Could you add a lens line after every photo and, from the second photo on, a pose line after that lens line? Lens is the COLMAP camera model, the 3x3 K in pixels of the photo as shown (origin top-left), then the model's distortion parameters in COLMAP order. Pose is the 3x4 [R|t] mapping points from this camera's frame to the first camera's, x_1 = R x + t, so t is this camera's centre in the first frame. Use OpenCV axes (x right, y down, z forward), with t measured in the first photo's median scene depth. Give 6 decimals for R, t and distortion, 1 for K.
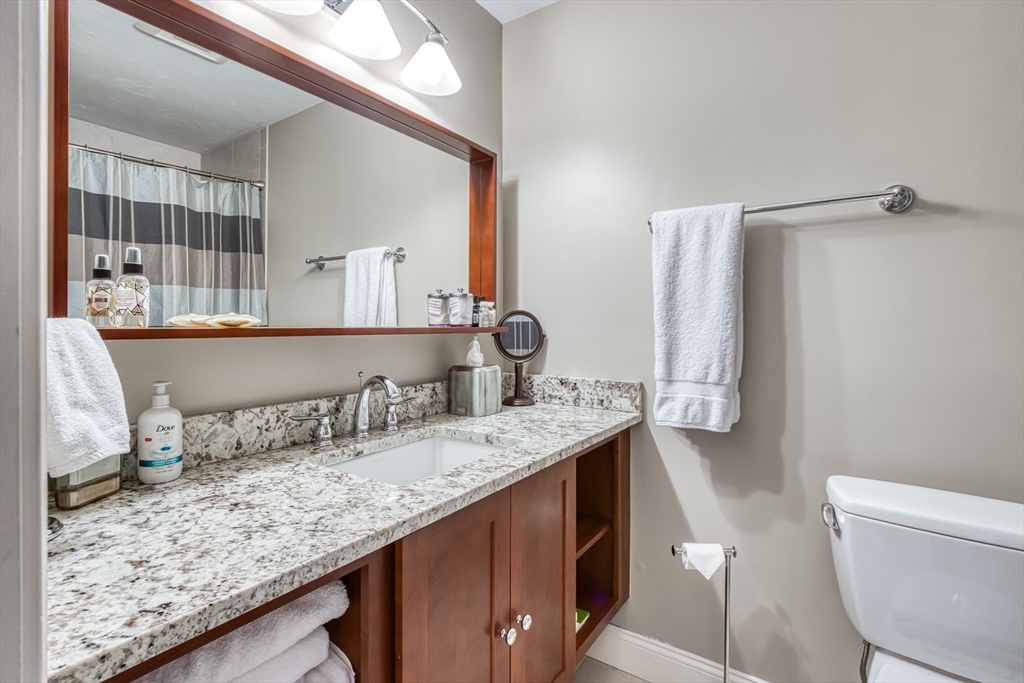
lens RADIAL K [[477.2, 0, 523.7], [0, 477.2, 333.9], [0, 0, 1]] dist [-0.000174, -0.000199]
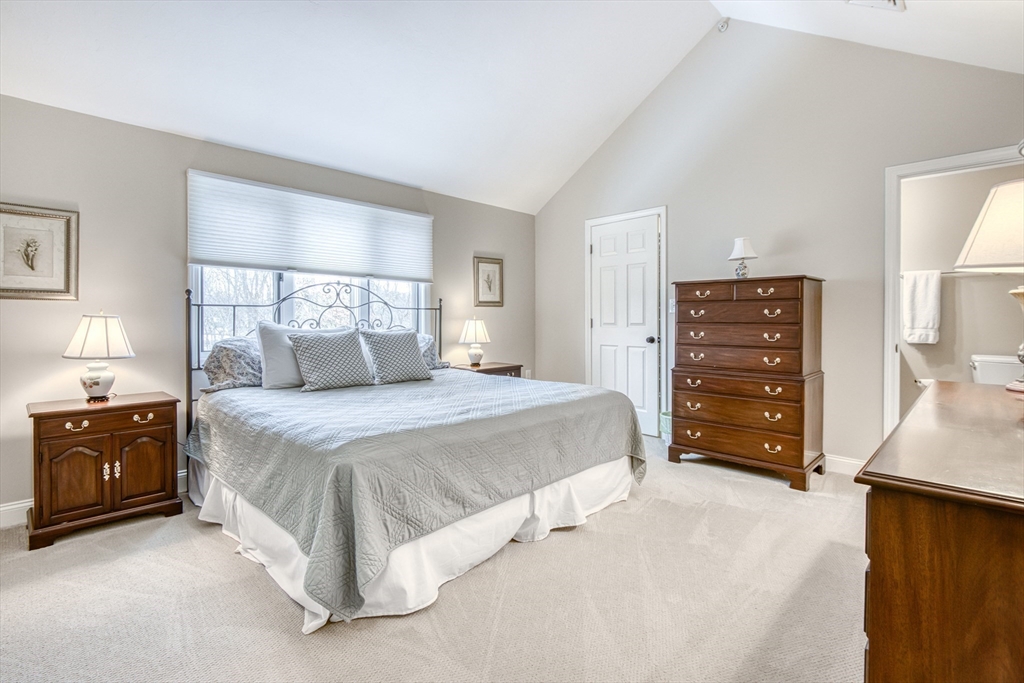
lens RADIAL K [[477.2, 0, 523.7], [0, 477.2, 333.9], [0, 0, 1]] dist [-0.000174, -0.000199]
pose [[0.984528, 0.001240, -0.175222, -1.660354], [0.001199, 0.999904, 0.013811, 0.091601], [0.175222, -0.013807, 0.984432, -2.522678]]
